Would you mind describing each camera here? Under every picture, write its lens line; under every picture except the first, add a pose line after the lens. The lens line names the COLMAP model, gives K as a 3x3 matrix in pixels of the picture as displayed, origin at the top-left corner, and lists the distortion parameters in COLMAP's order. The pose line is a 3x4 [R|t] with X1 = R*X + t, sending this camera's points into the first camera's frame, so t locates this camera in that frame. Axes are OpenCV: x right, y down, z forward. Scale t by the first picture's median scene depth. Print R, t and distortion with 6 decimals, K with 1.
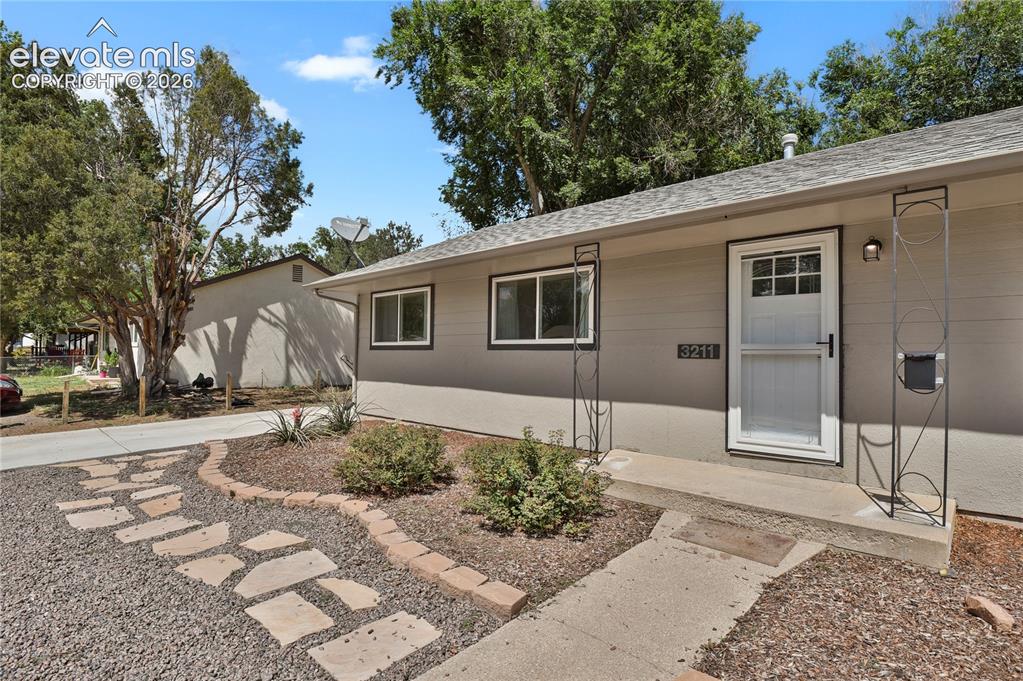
lens RADIAL K [[504.6, 0, 520.8], [0, 504.6, 350.6], [0, 0, 1]] dist [-0.025408, -0.002372]
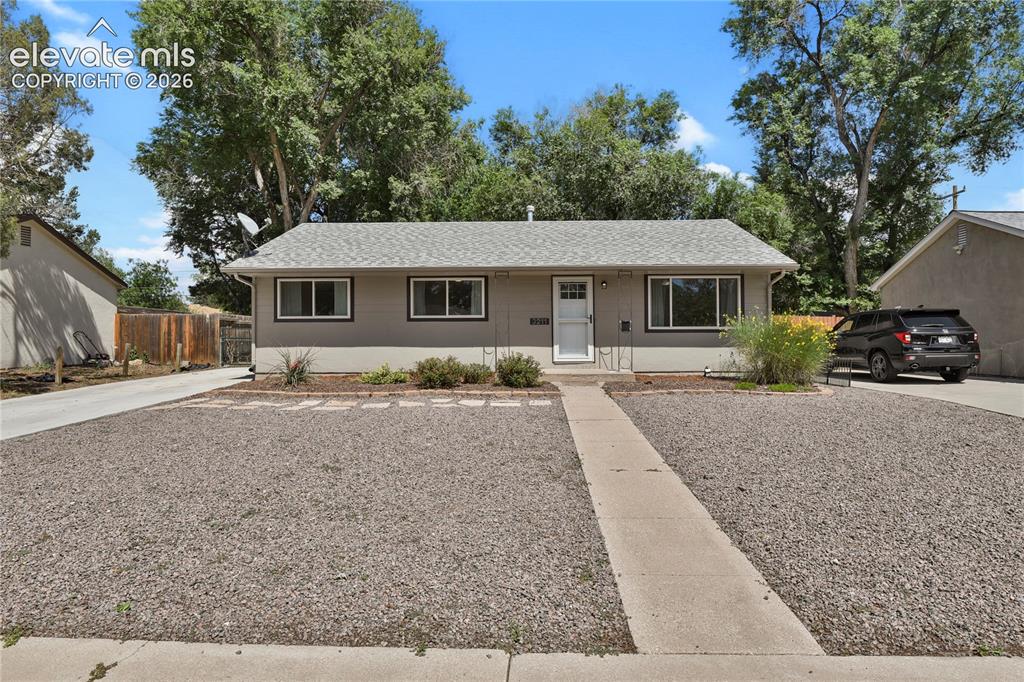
lens RADIAL K [[587.3, 0, 510.0], [0, 587.3, 335.4], [0, 0, 1]] dist [0.008285, -0.000594]
pose [[0.758037, -0.007533, 0.652168, -0.566989], [0.005420, 0.999972, 0.005250, 0.018981], [-0.652189, -0.000444, 0.758056, -0.358026]]
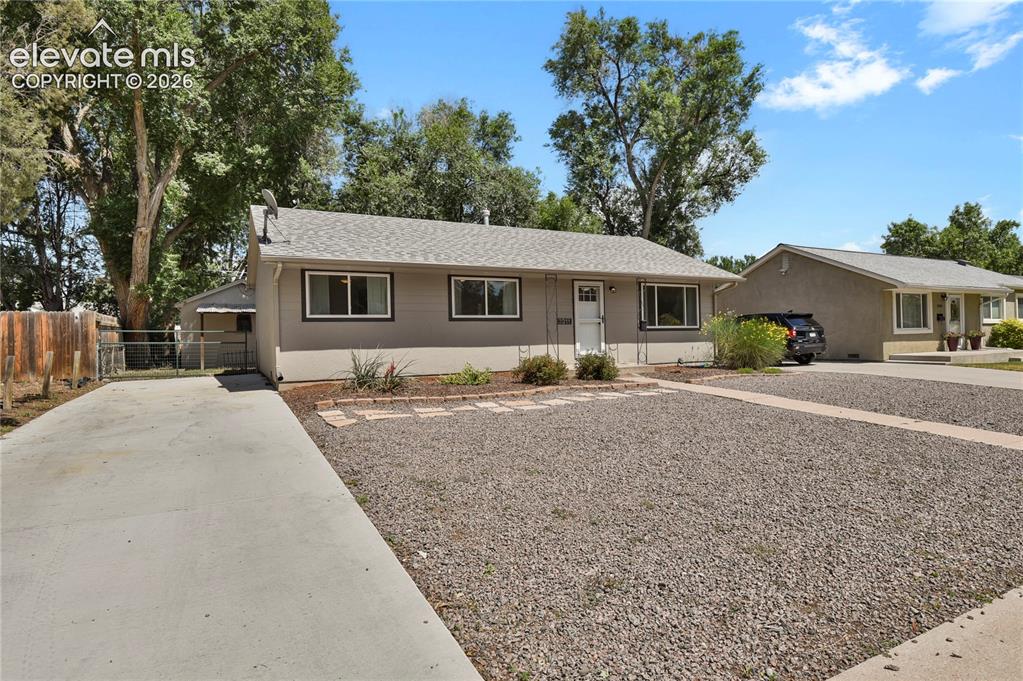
lens RADIAL K [[586.7, 0, 512.9], [0, 586.7, 334.9], [0, 0, 1]] dist [0.008285, -0.000594]
pose [[0.330496, -0.009778, 0.943757, -0.934580], [0.014171, 0.999885, 0.005397, 0.018369], [-0.943701, 0.011591, 0.330597, 0.105652]]
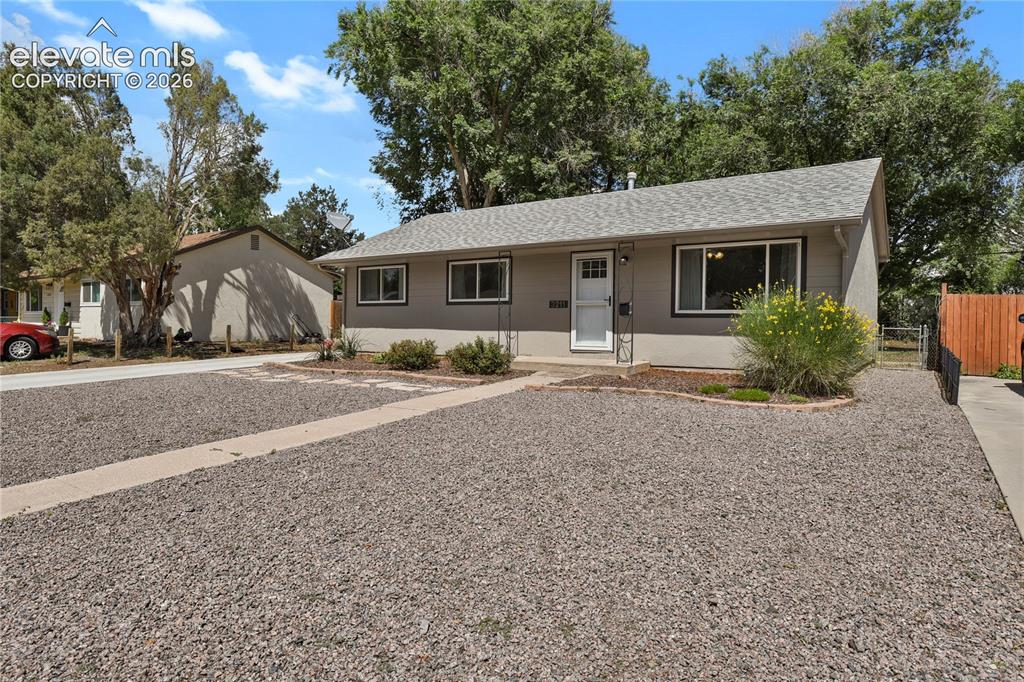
lens RADIAL K [[619.4, 0, 513.6], [0, 619.4, 338.5], [0, 0, 1]] dist [-0.024275, 0.000068]
pose [[0.990602, -0.003613, 0.136729, -0.067151], [-0.000594, 0.999528, 0.030716, 0.024113], [-0.136775, -0.030508, 0.990132, -0.564263]]
